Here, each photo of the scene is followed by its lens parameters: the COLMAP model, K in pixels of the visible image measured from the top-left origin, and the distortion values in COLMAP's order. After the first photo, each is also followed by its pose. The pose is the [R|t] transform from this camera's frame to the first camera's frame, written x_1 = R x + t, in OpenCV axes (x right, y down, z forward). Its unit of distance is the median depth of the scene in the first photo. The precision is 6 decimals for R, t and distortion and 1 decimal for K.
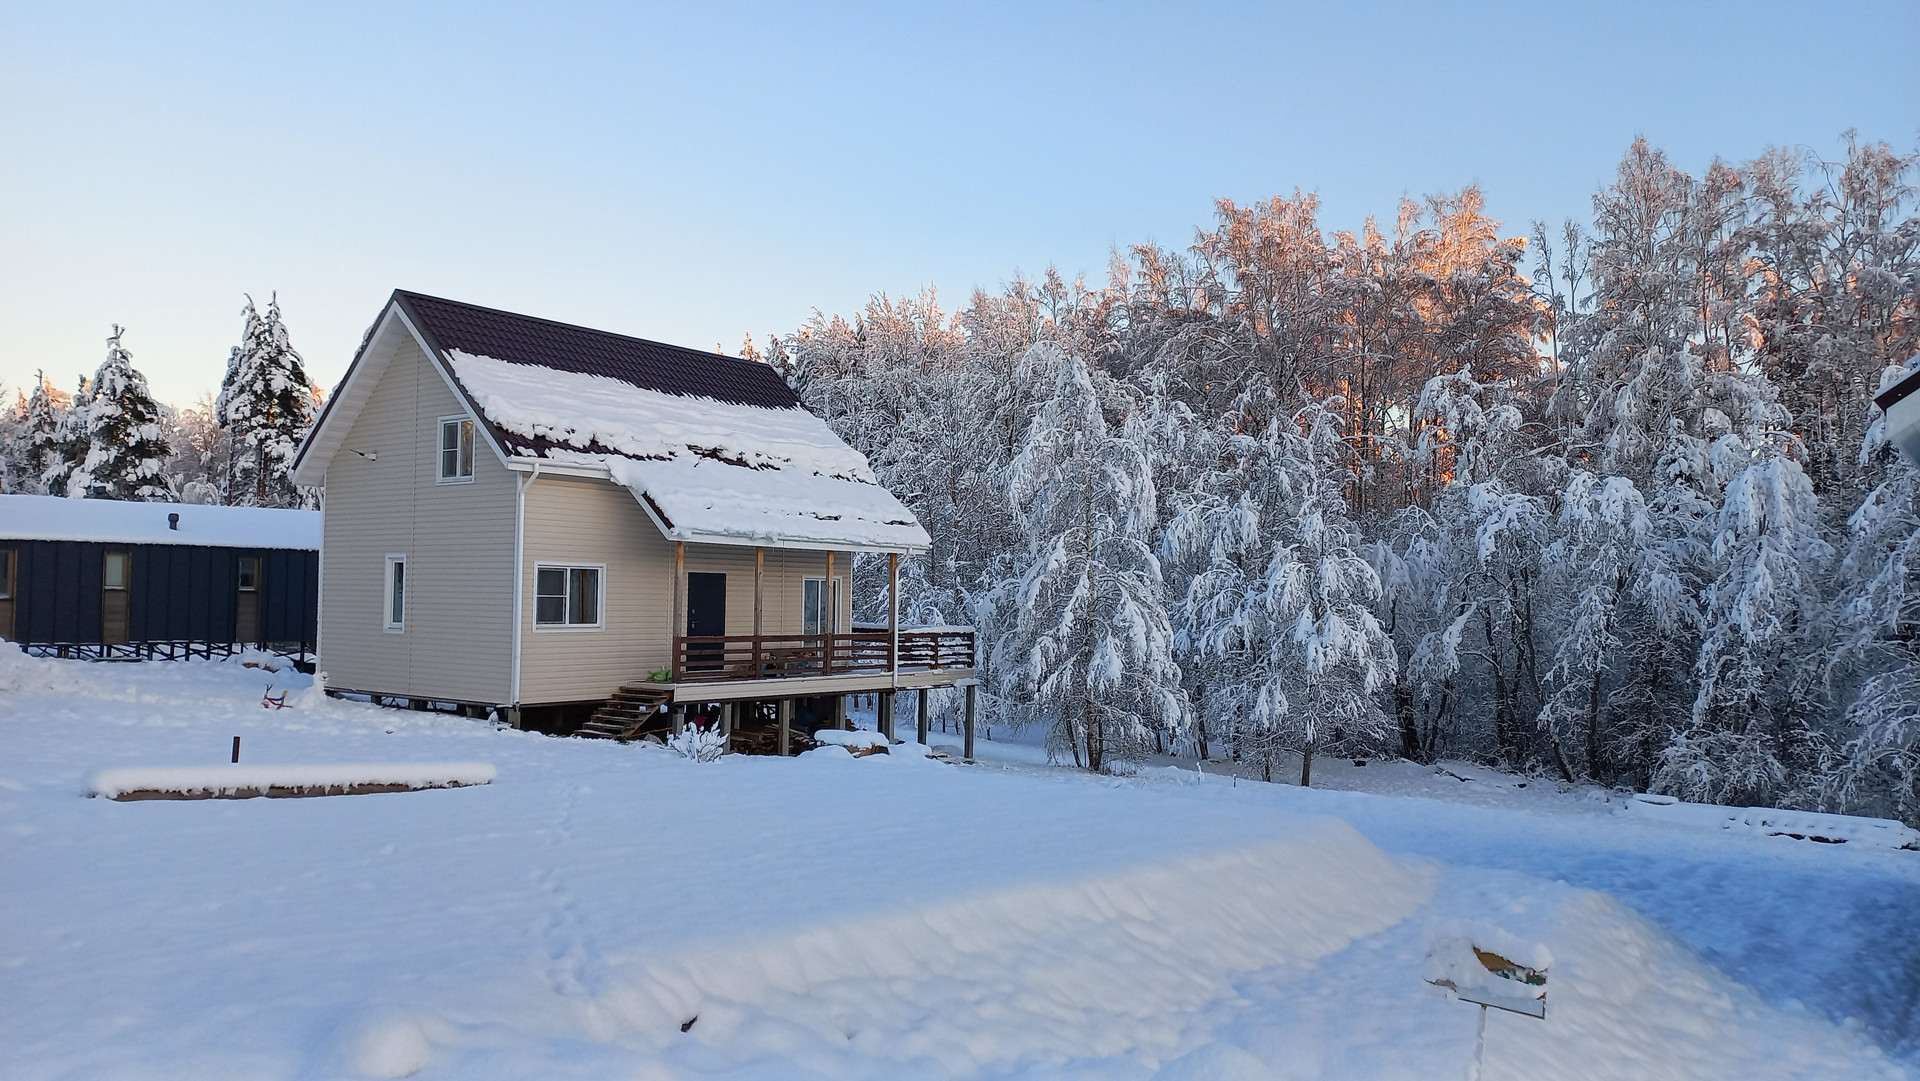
lens RADIAL K [[1369.9, 0, 965.1], [0, 1369.9, 542.9], [0, 0, 1]] dist [0.045526, -0.018875]
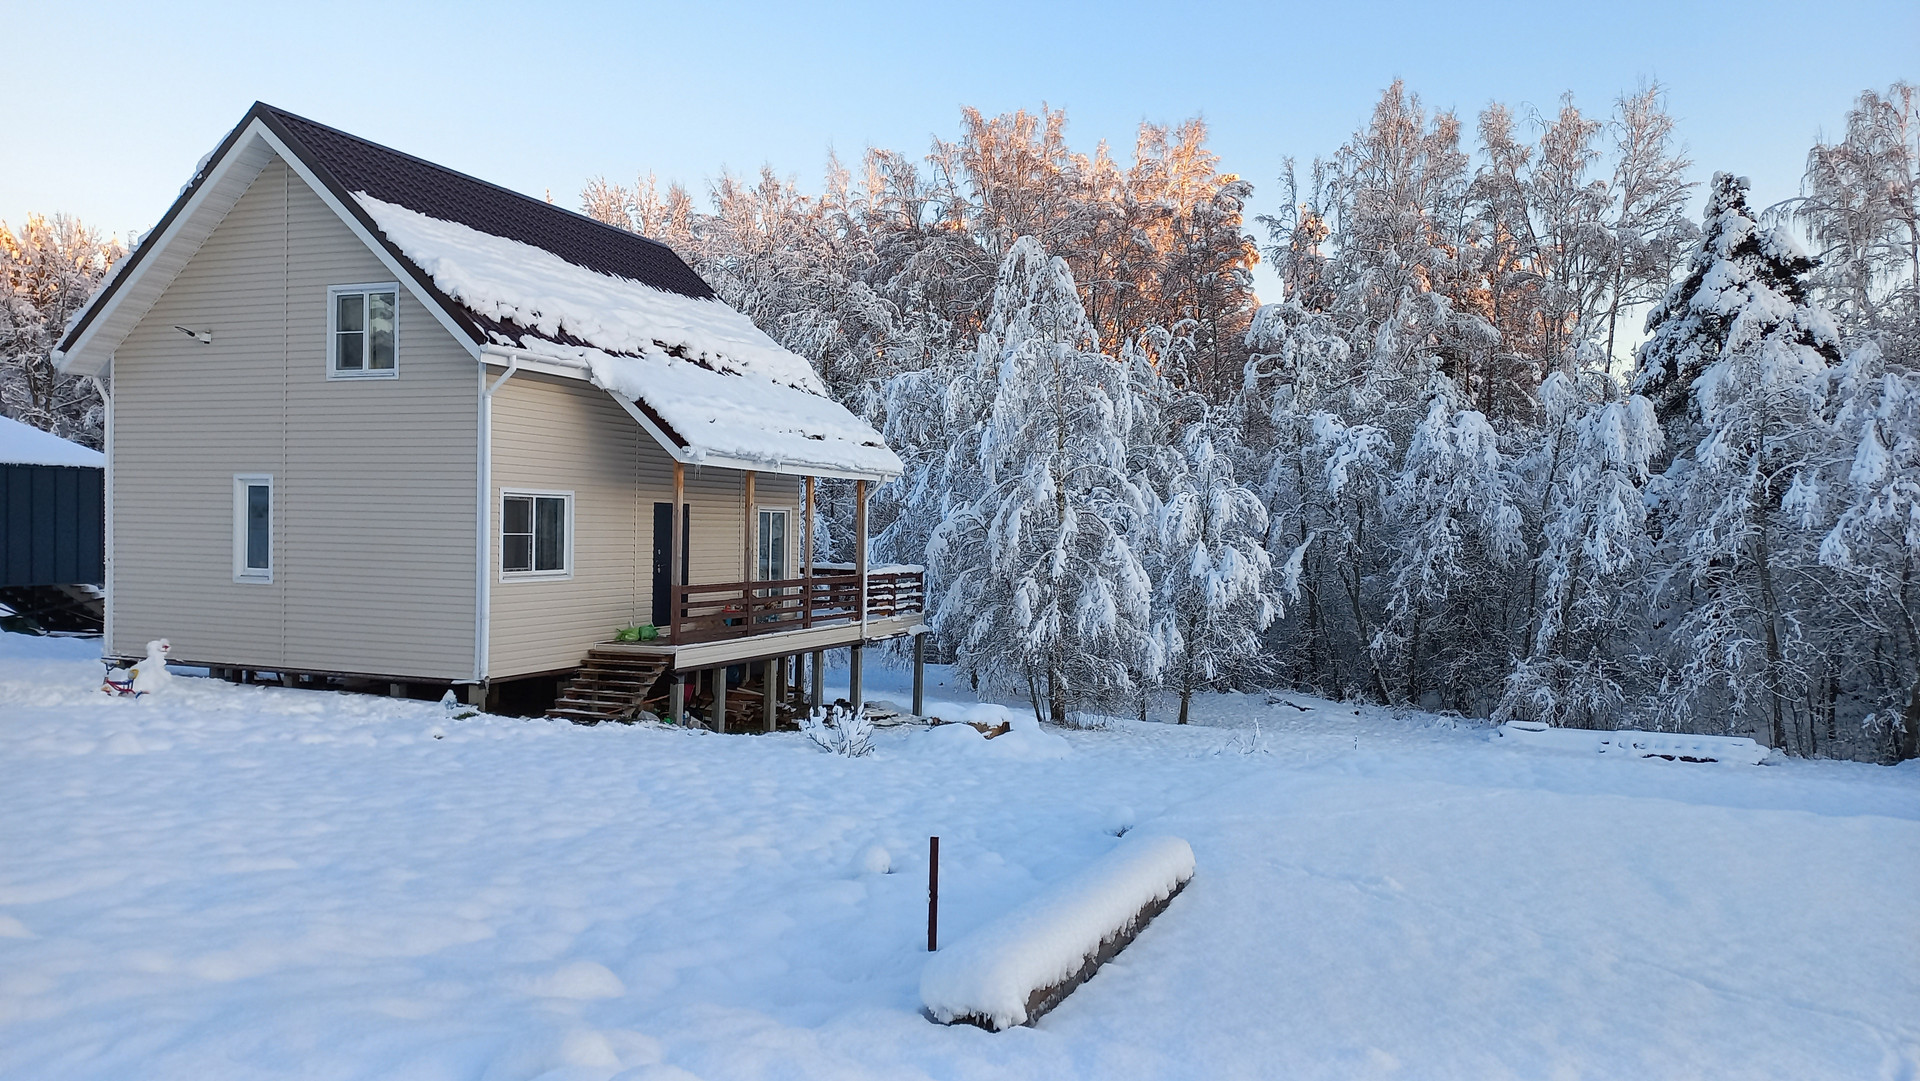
lens RADIAL K [[1369.9, 0, 962.4], [0, 1369.9, 541.4], [0, 0, 1]] dist [0.045526, -0.018875]
pose [[0.957477, -0.001487, 0.288504, -0.236365], [-0.014750, 0.998427, 0.054097, -0.001383], [-0.288131, -0.056052, 0.955949, 0.174980]]
